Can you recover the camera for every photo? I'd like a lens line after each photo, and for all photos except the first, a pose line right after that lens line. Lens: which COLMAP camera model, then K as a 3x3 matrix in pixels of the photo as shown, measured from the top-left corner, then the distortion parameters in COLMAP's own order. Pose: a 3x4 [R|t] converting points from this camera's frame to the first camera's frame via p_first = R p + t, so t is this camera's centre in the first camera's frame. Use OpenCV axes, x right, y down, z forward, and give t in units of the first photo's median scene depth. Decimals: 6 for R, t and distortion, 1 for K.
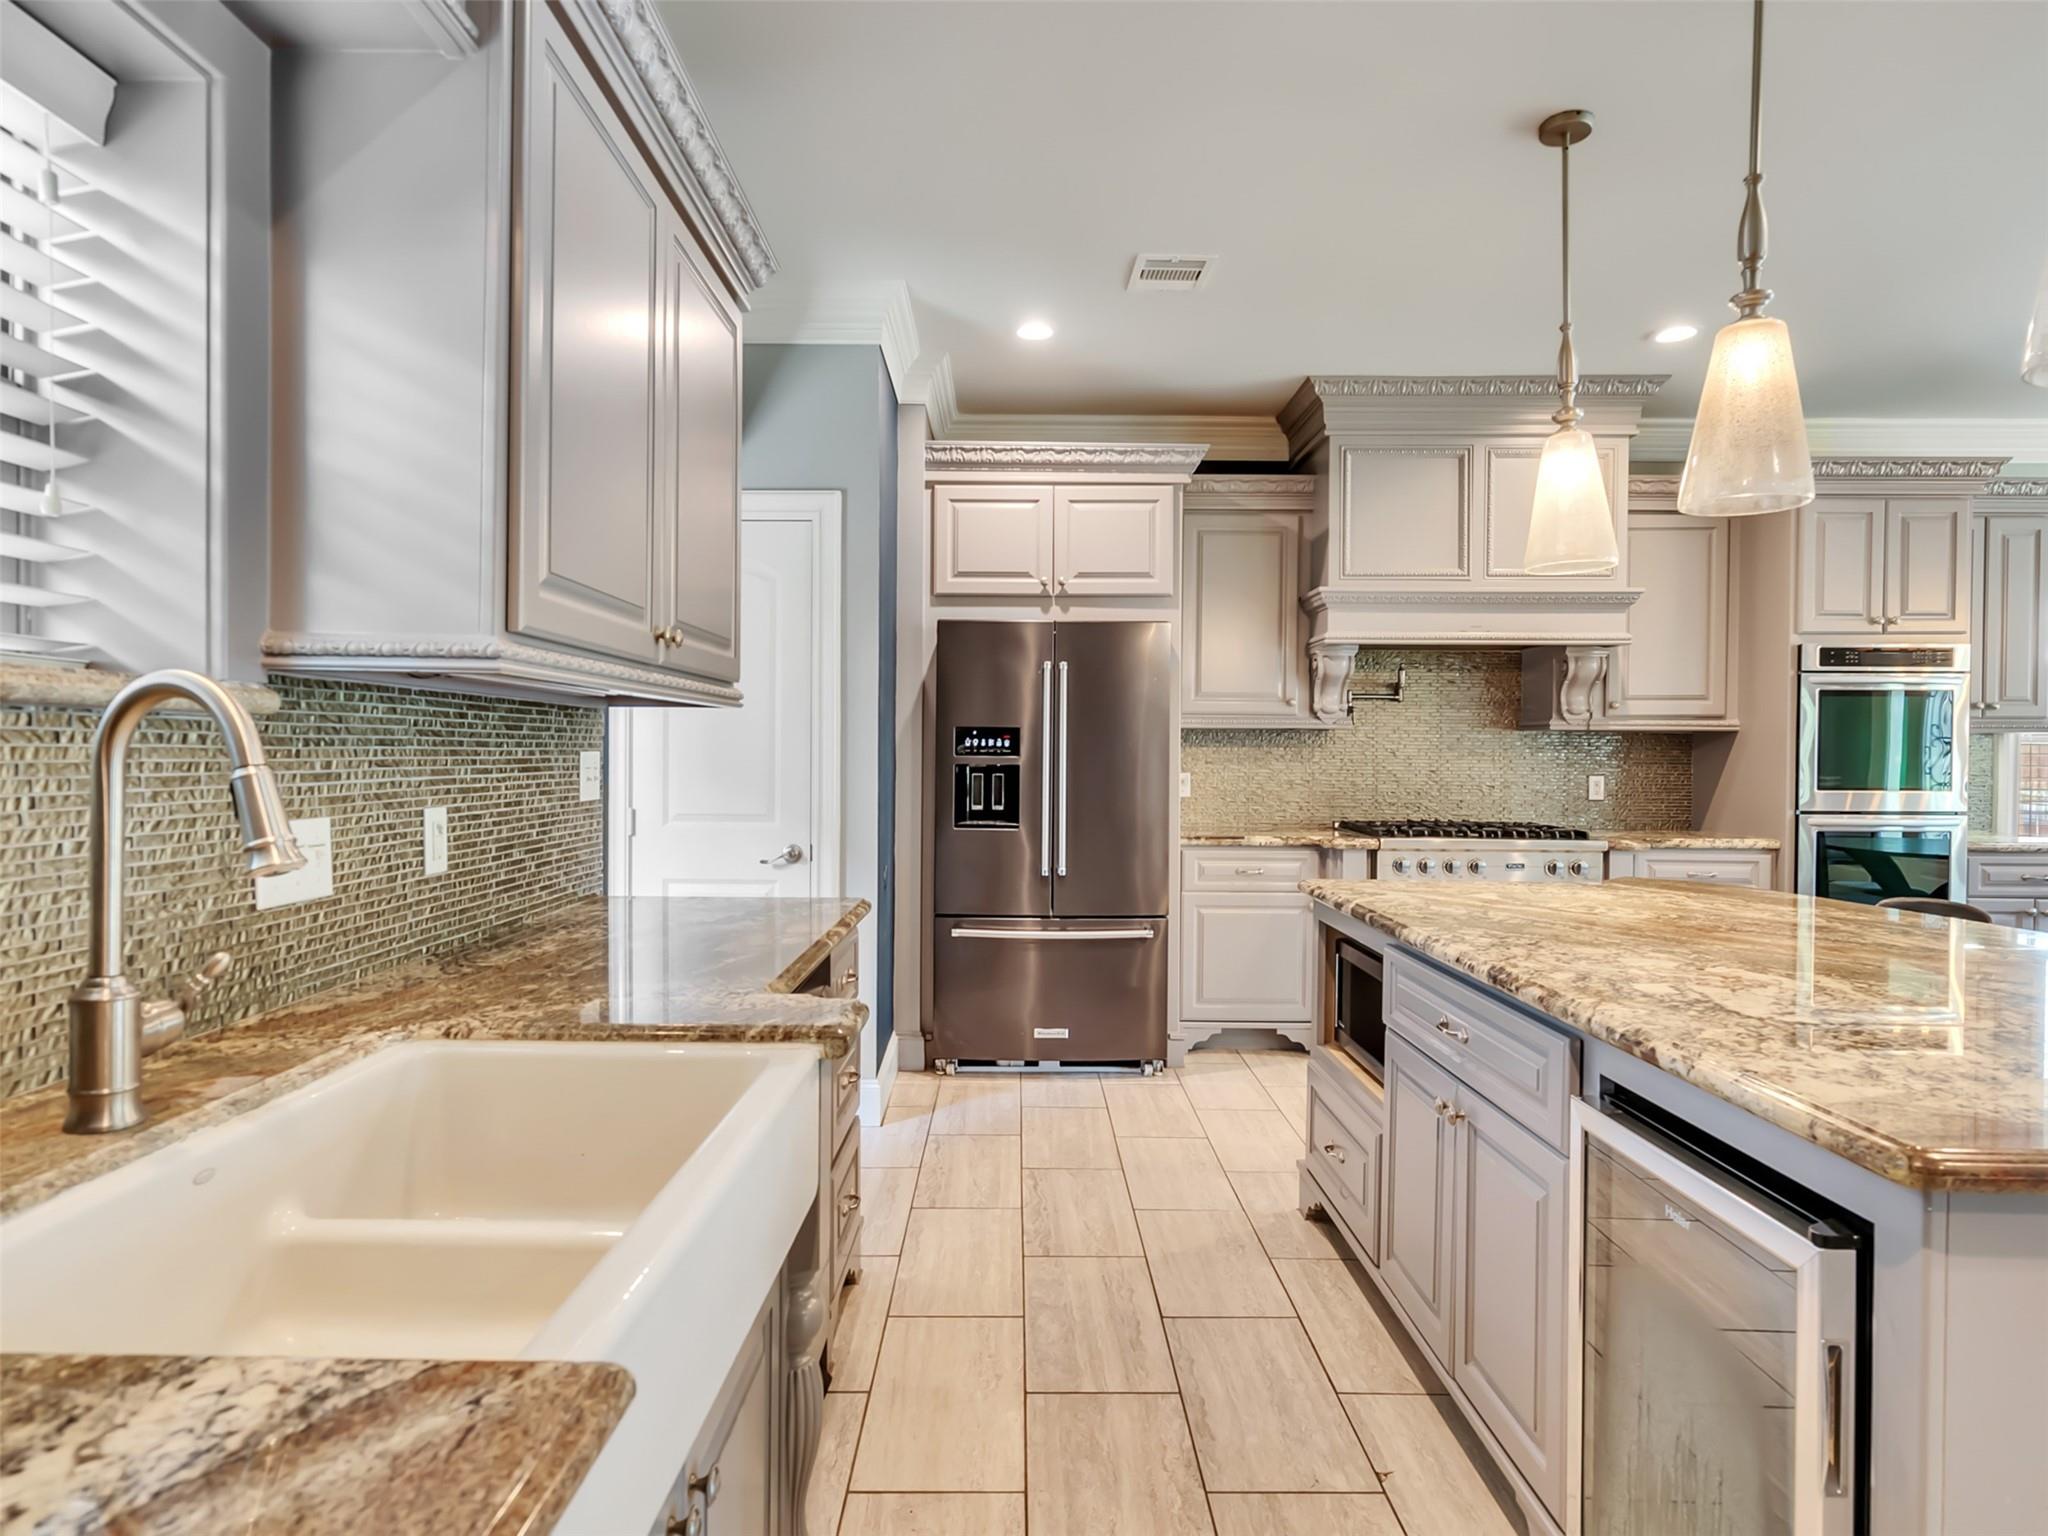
lens RADIAL K [[1160.4, 0, 1019.8], [0, 1160.4, 767.1], [0, 0, 1]] dist [-0.004759, 0.003726]
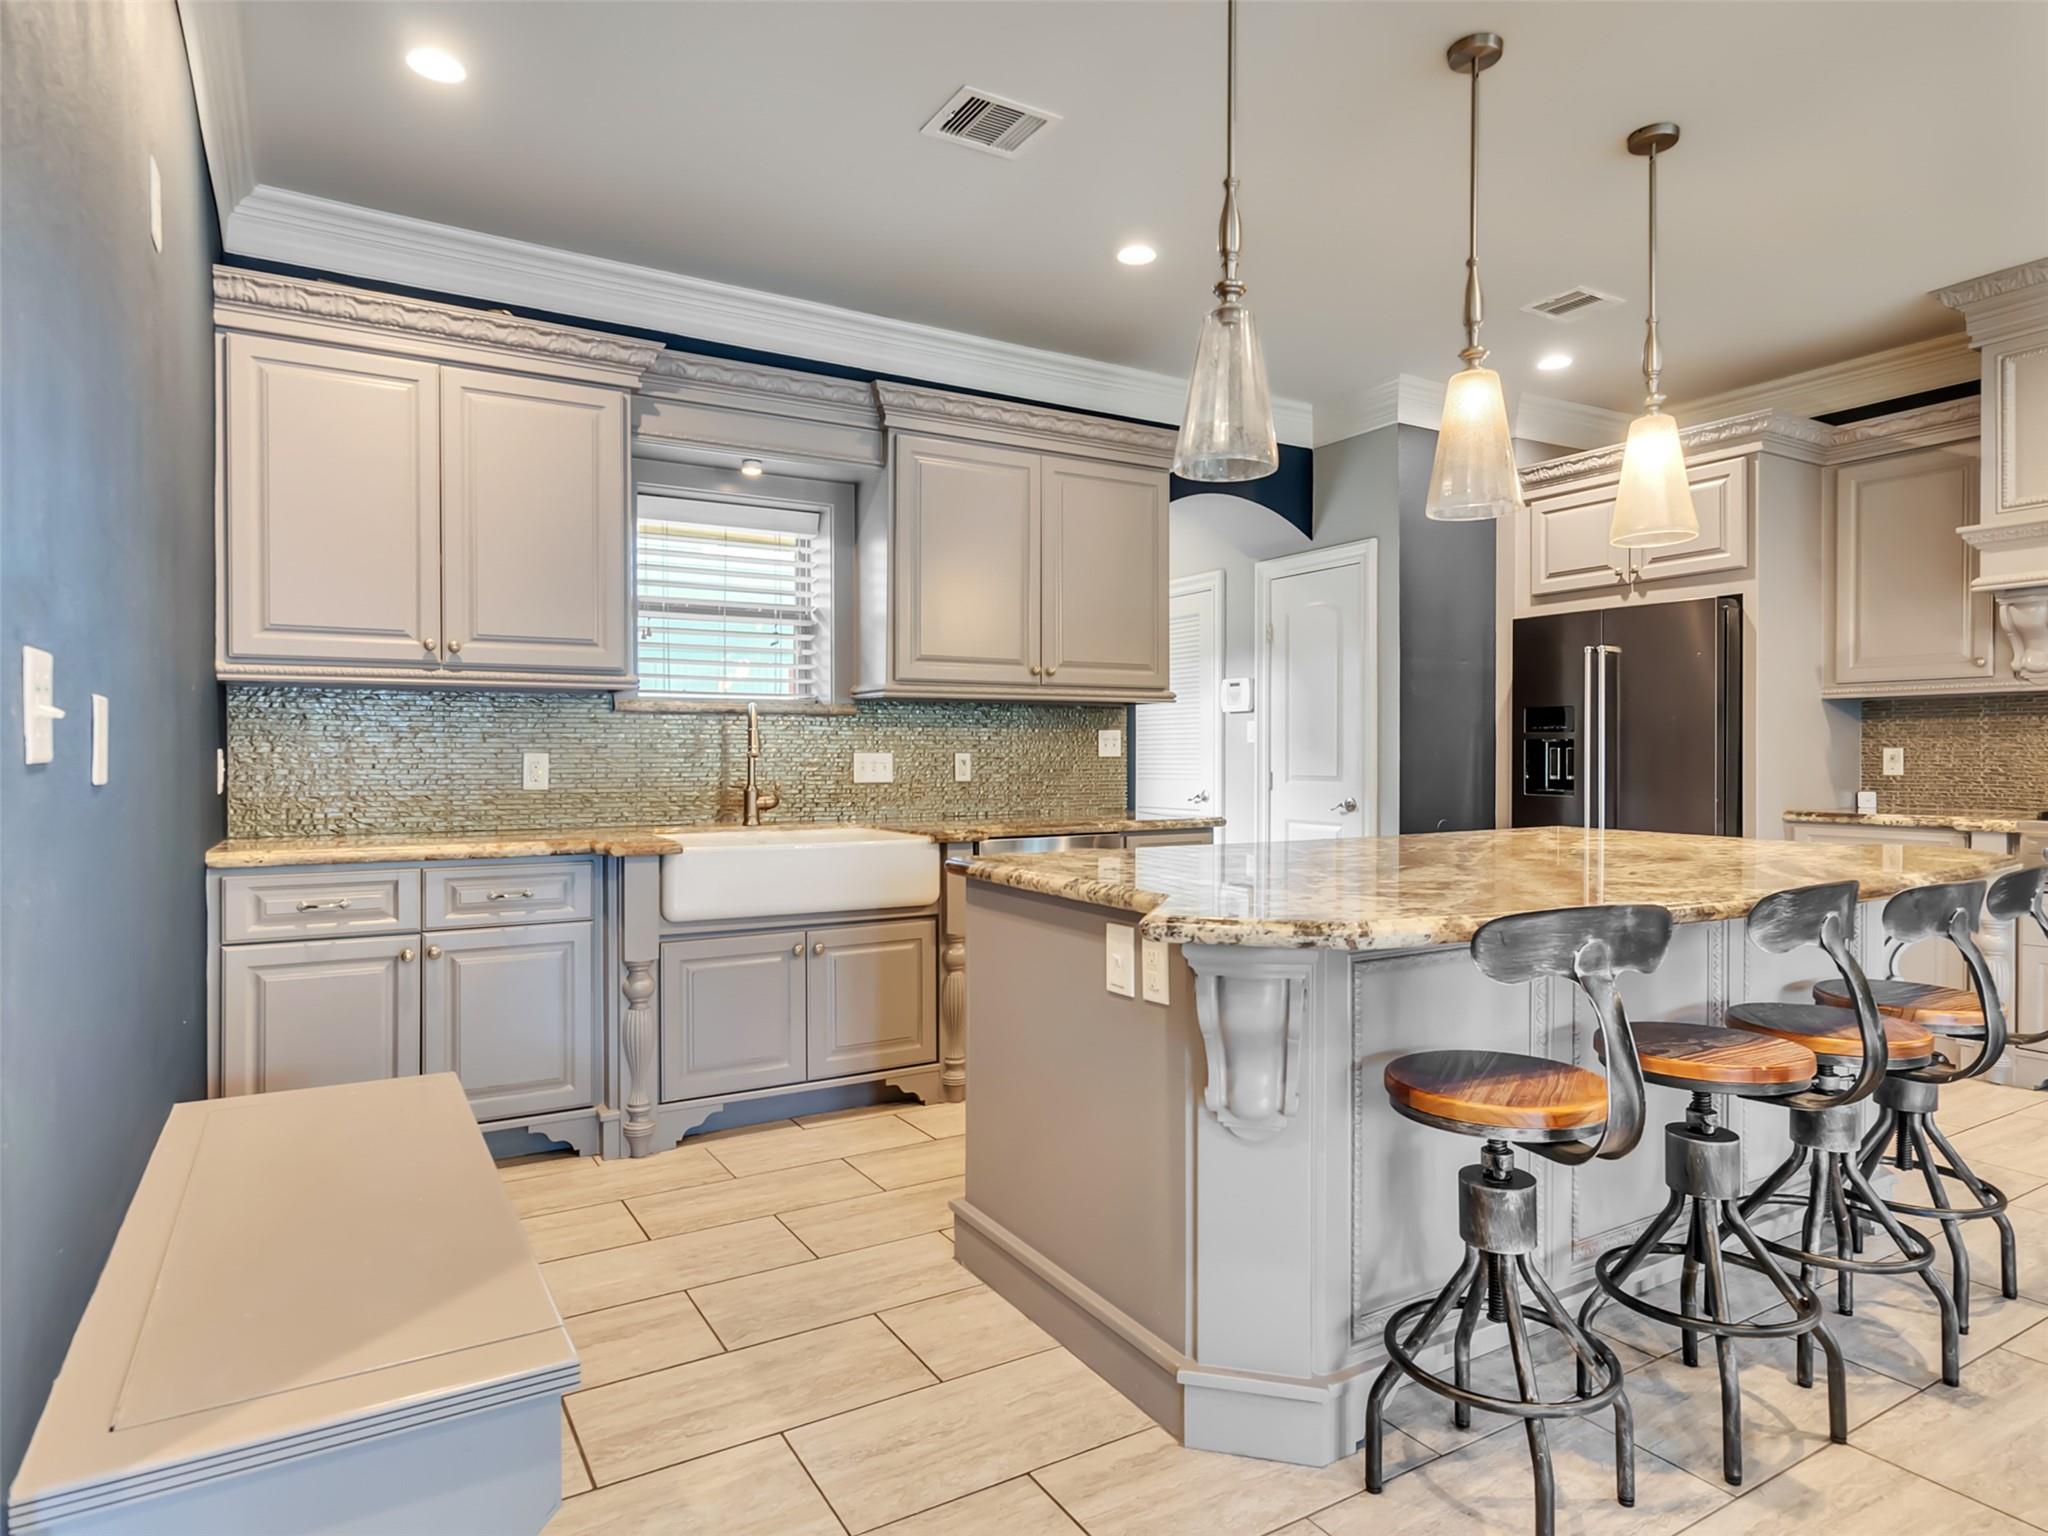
lens RADIAL K [[1160.4, 0, 1001.6], [0, 1160.4, 767.7], [0, 0, 1]] dist [-0.004759, 0.003726]
pose [[0.505790, 0.000968, -0.862656, 0.667677], [-0.005229, 0.999984, -0.001944, 0.029688], [0.862641, 0.005494, 0.505787, -0.052855]]
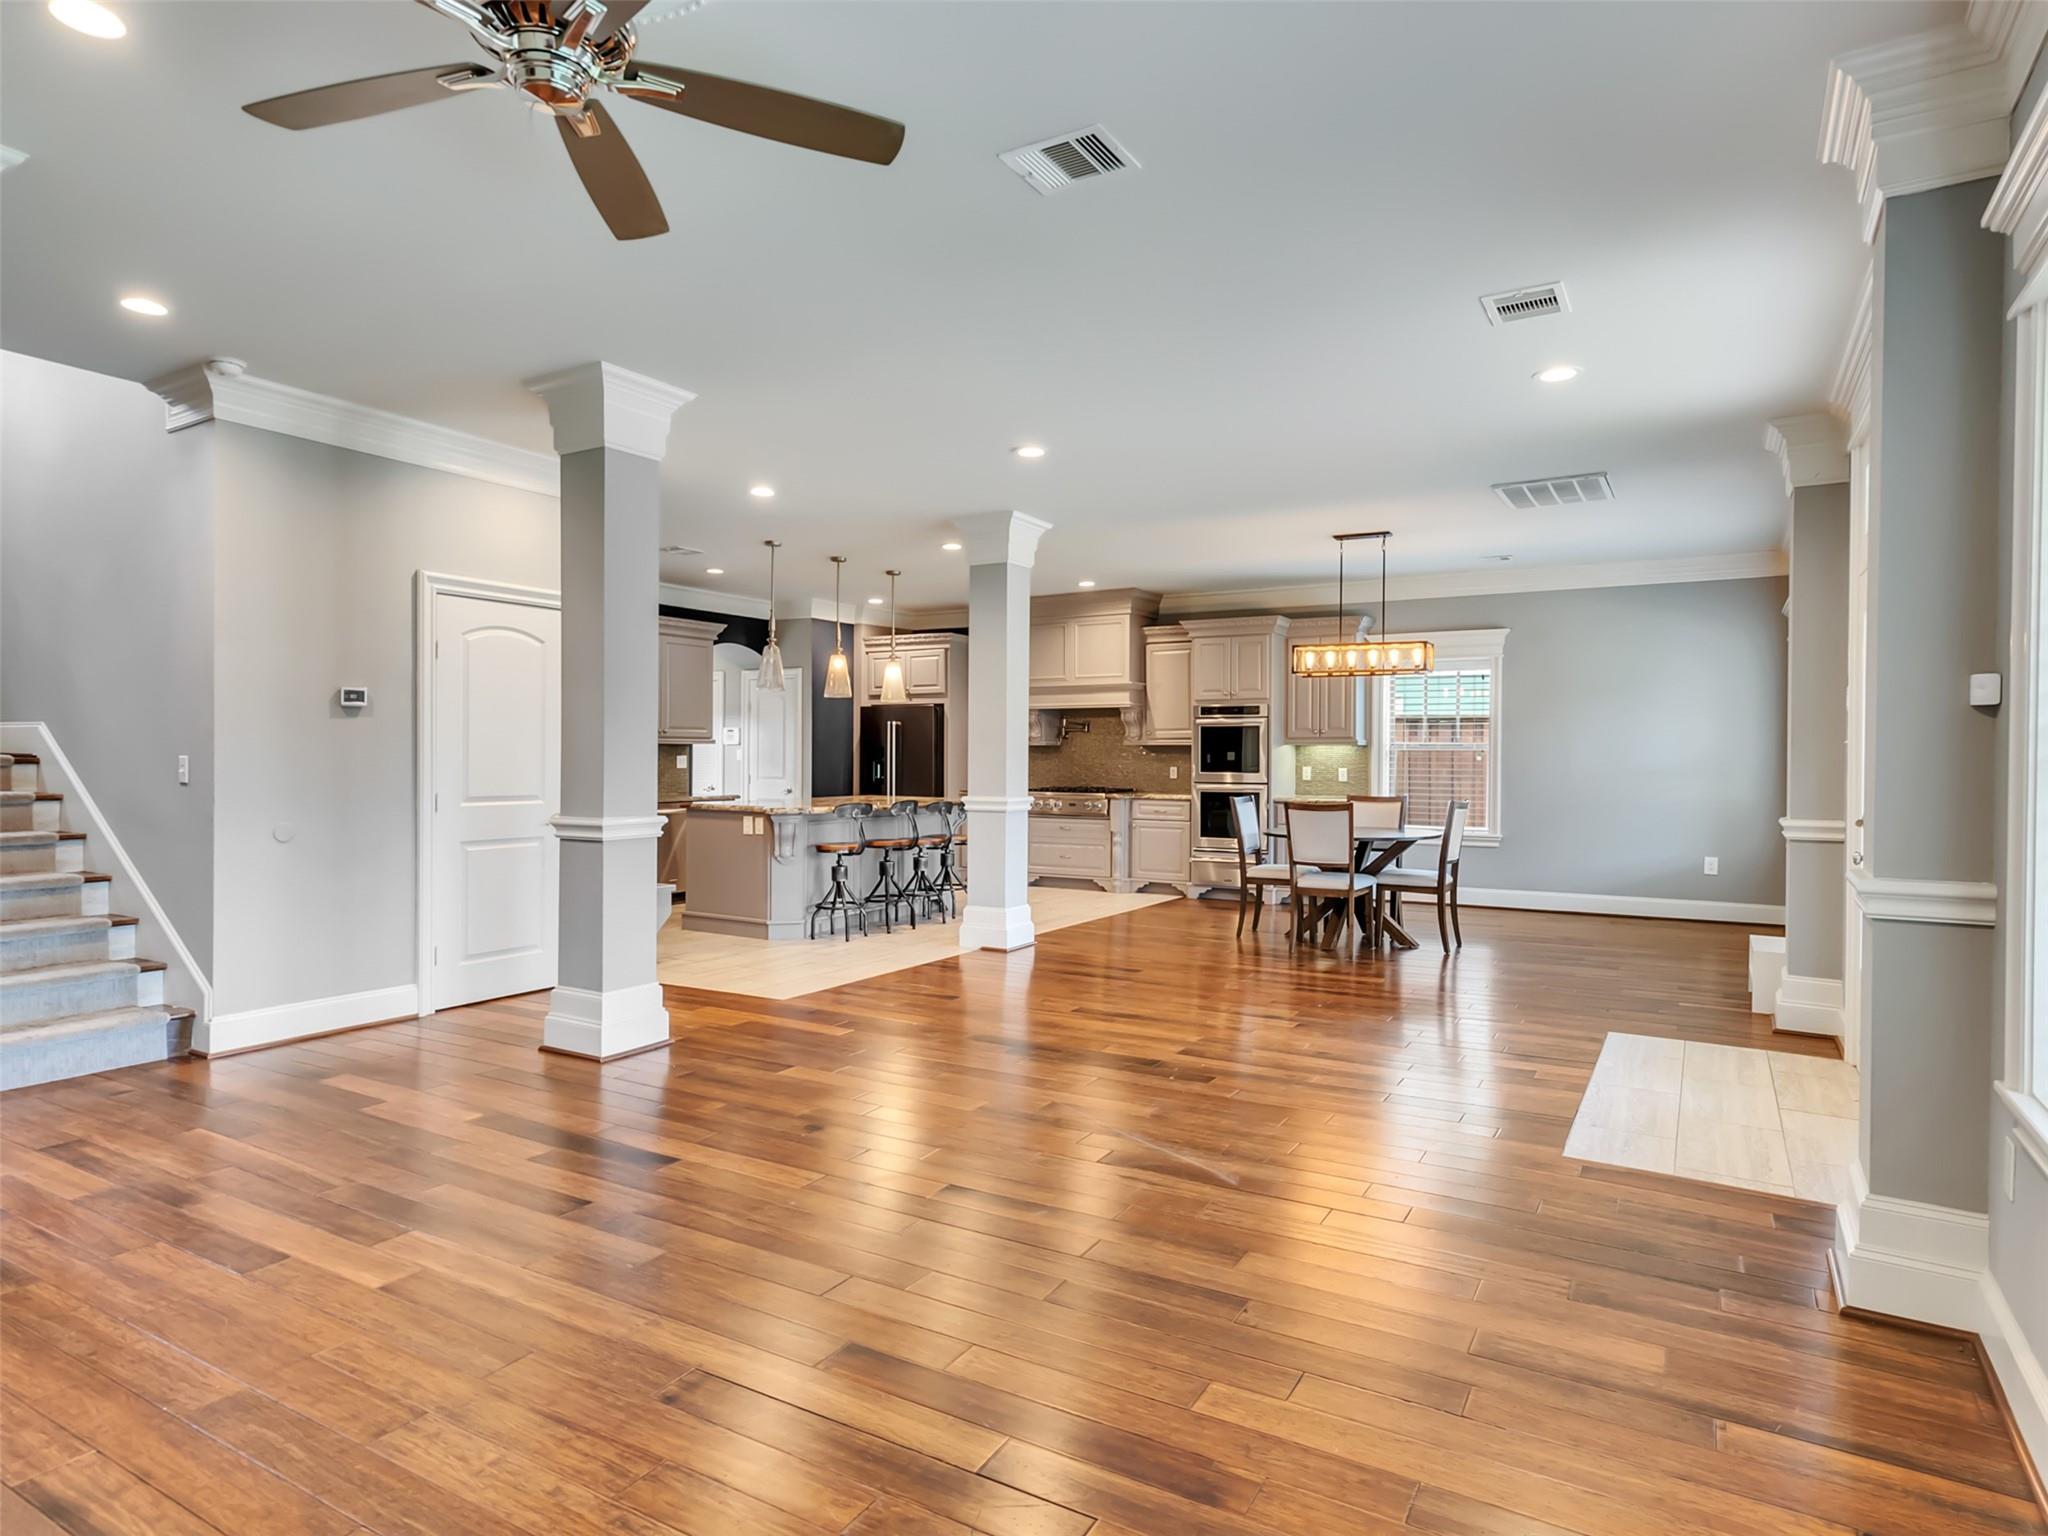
lens RADIAL K [[1160.4, 0, 1017.6], [0, 1160.4, 768.6], [0, 0, 1]] dist [-0.004759, 0.003726]
pose [[0.867460, 0.001090, -0.497506, 1.511217], [-0.004601, 0.999972, -0.005831, 0.028123], [0.497485, 0.007347, 0.867441, -1.087174]]
